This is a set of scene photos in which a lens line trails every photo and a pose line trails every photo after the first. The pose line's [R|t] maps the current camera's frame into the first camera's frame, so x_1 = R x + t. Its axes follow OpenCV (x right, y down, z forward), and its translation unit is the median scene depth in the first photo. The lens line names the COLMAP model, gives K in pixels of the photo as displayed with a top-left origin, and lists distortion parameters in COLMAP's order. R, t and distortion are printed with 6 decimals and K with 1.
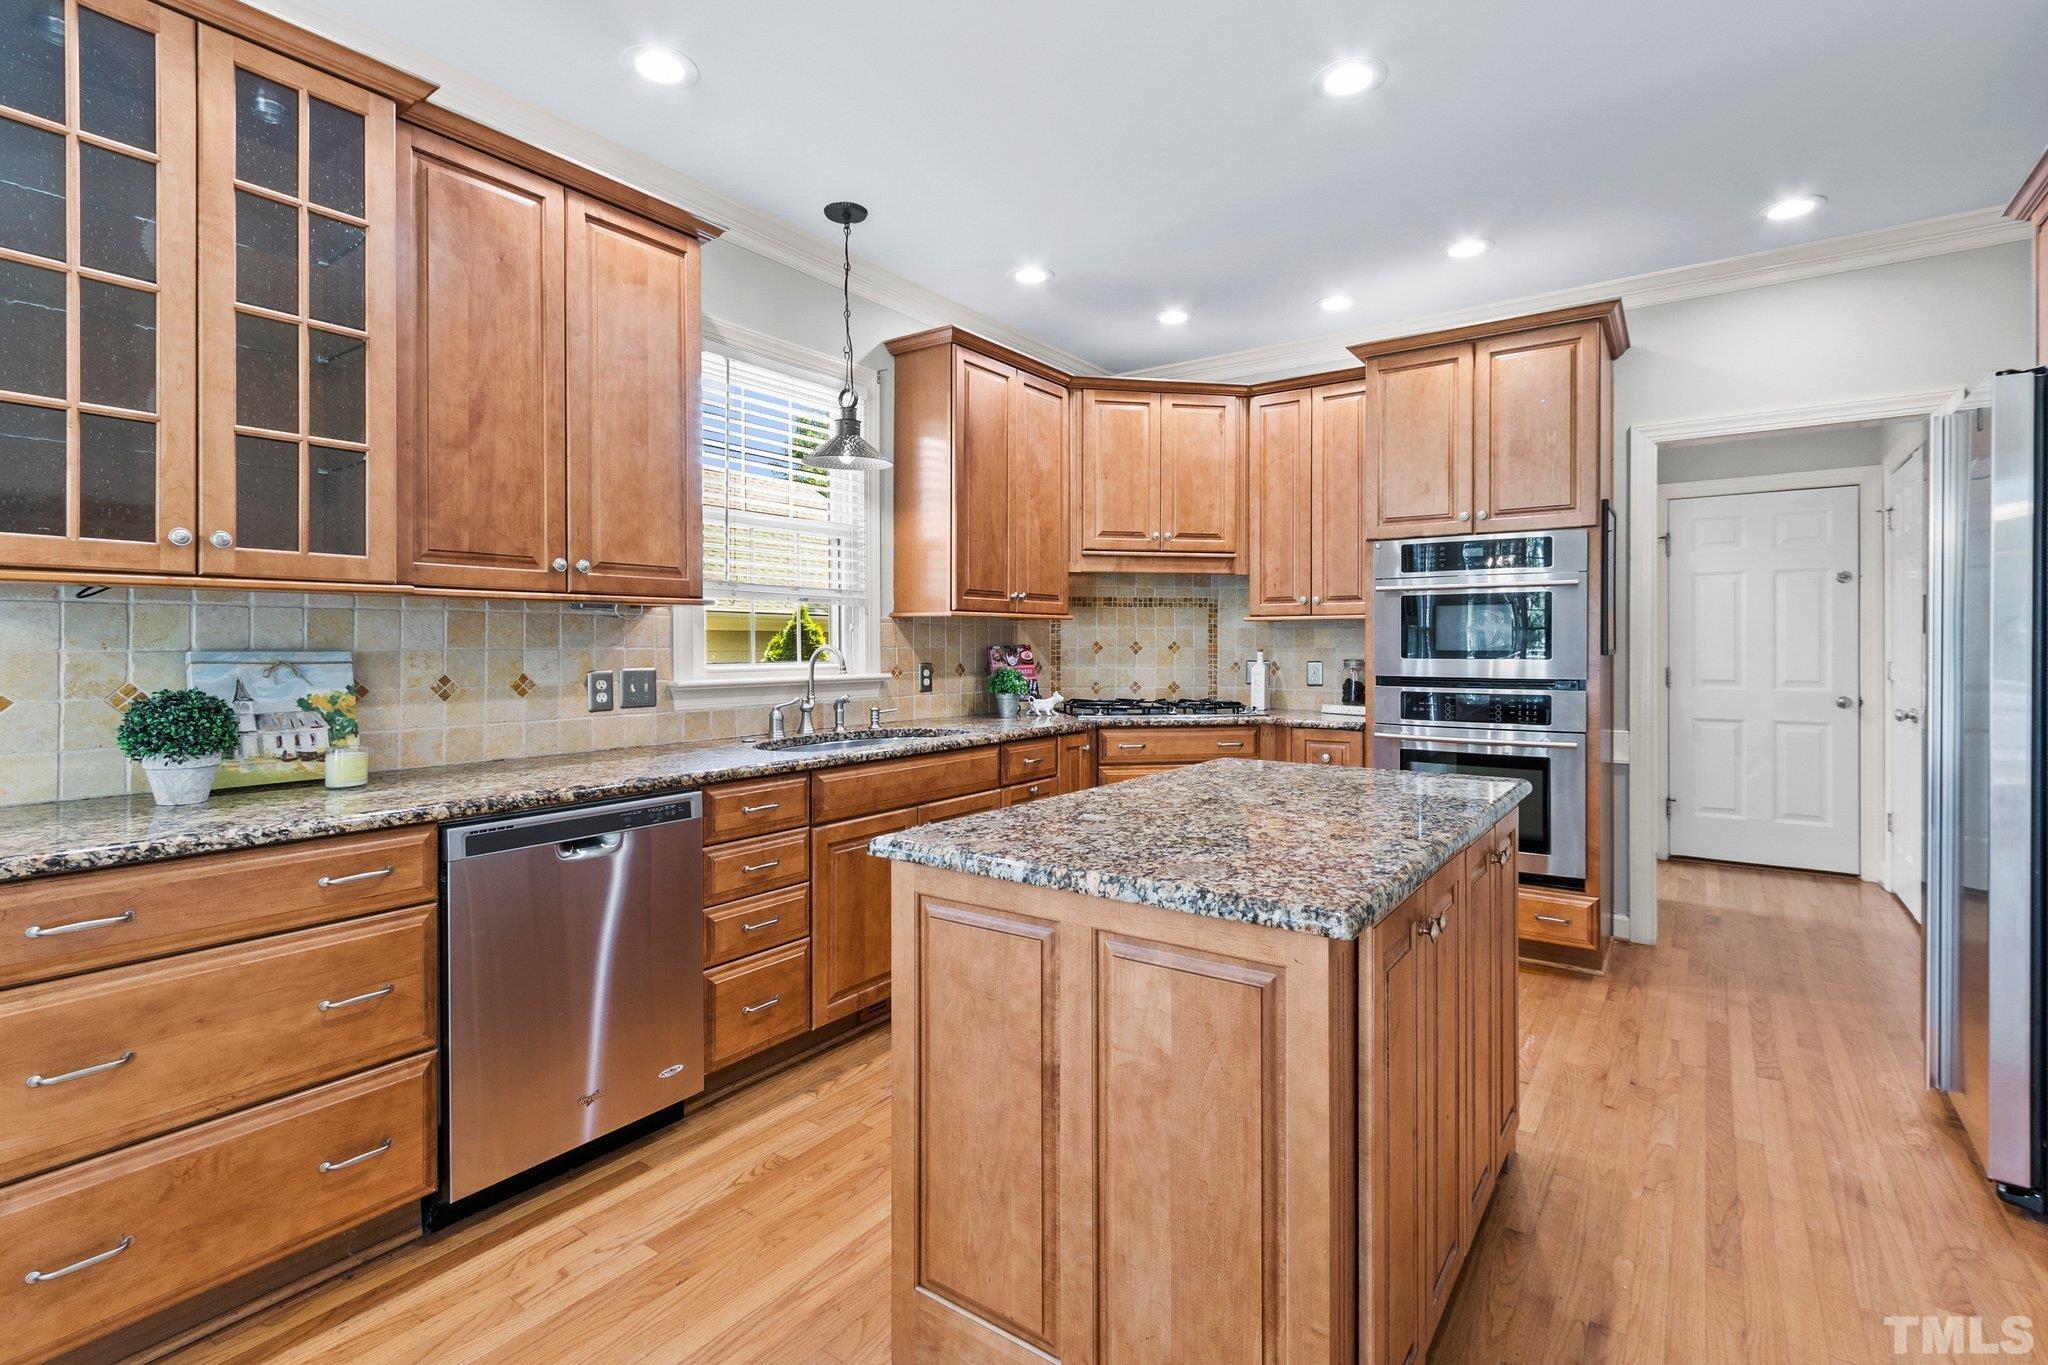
lens RADIAL K [[936.8, 0, 1033.9], [0, 936.8, 648.4], [0, 0, 1]] dist [0.004168, 0.000680]
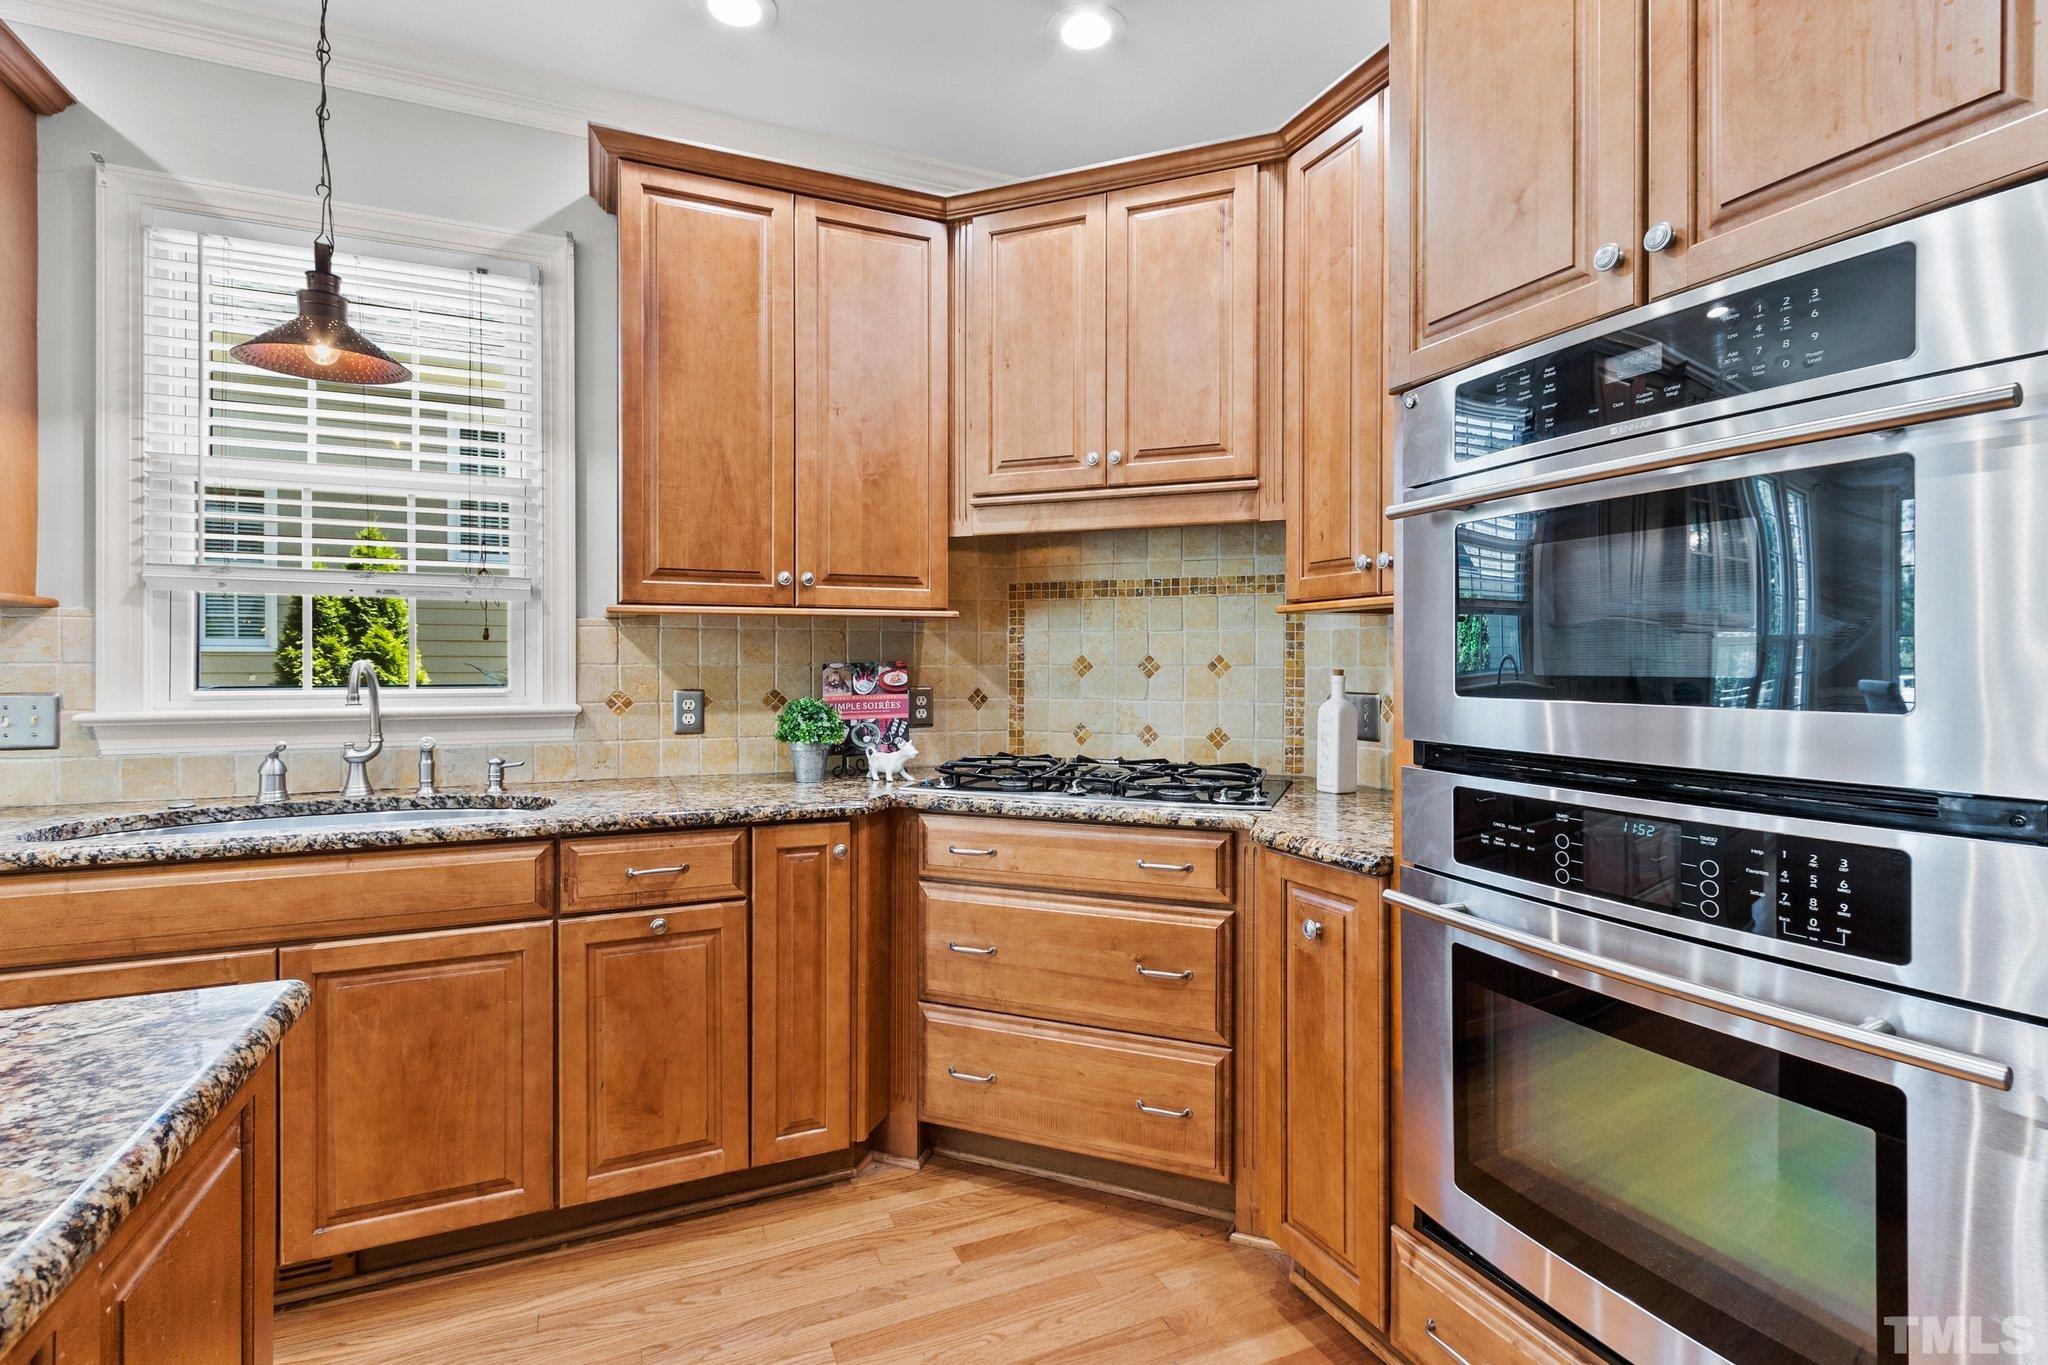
lens RADIAL K [[936.8, 0, 1011.7], [0, 936.8, 671.3], [0, 0, 1]] dist [0.004168, 0.000680]
pose [[0.854790, 0.006618, -0.518931, 0.437769], [-0.003094, 0.999966, 0.007656, -0.002164], [0.518964, -0.004939, 0.854782, 0.603167]]
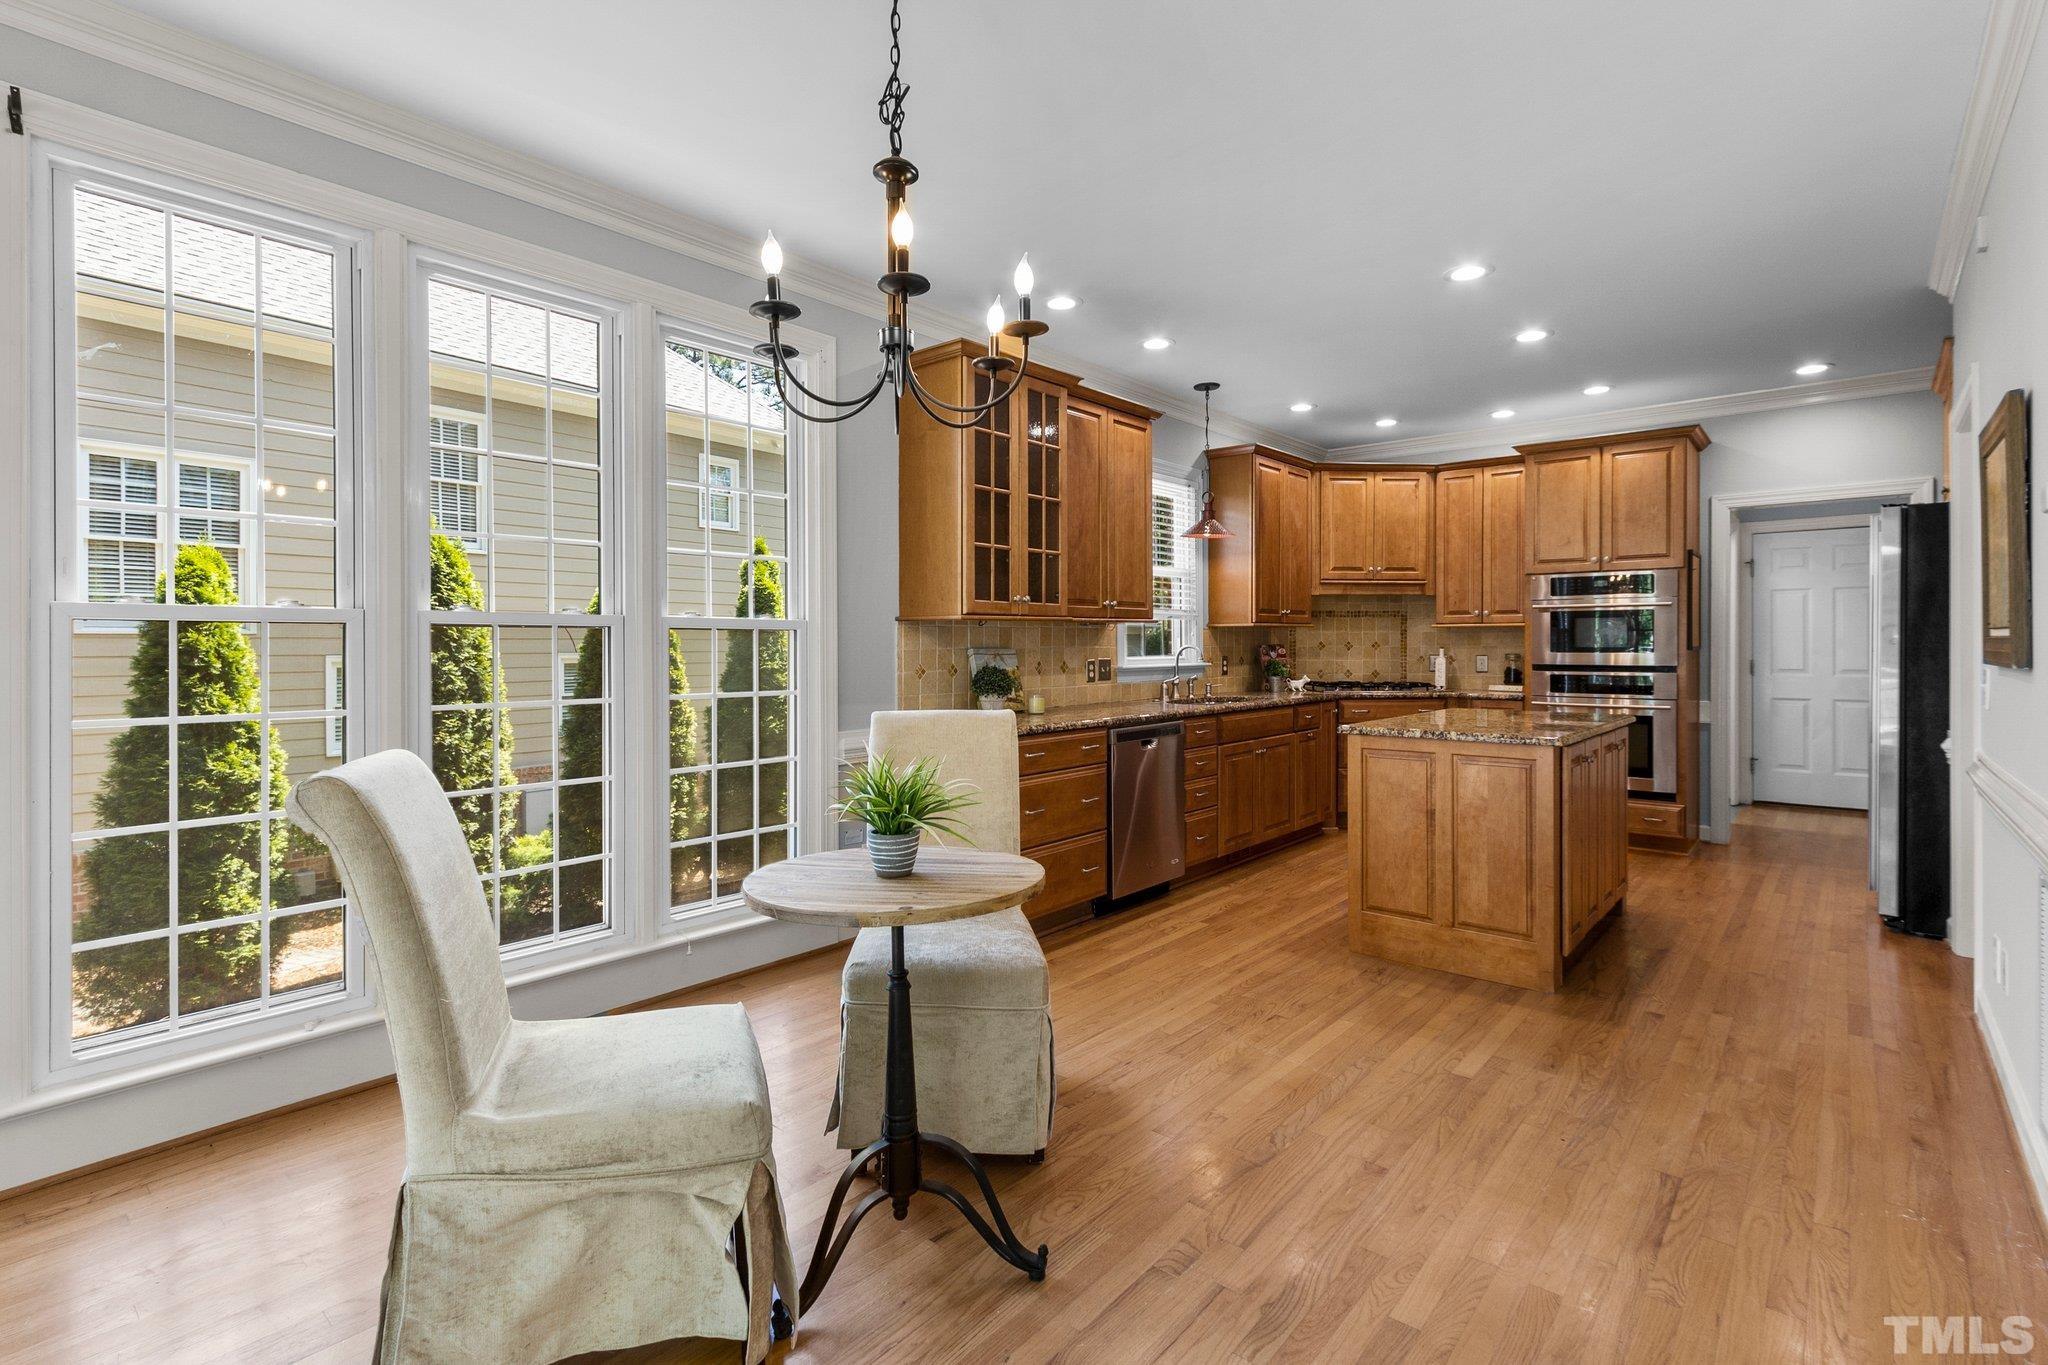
lens RADIAL K [[936.8, 0, 1038.1], [0, 936.8, 652.6], [0, 0, 1]] dist [0.004168, 0.000680]
pose [[0.995544, -0.001410, -0.094286, -0.293810], [0.001991, 0.999980, 0.006070, -0.000204], [0.094275, -0.006231, 0.995527, -0.597663]]
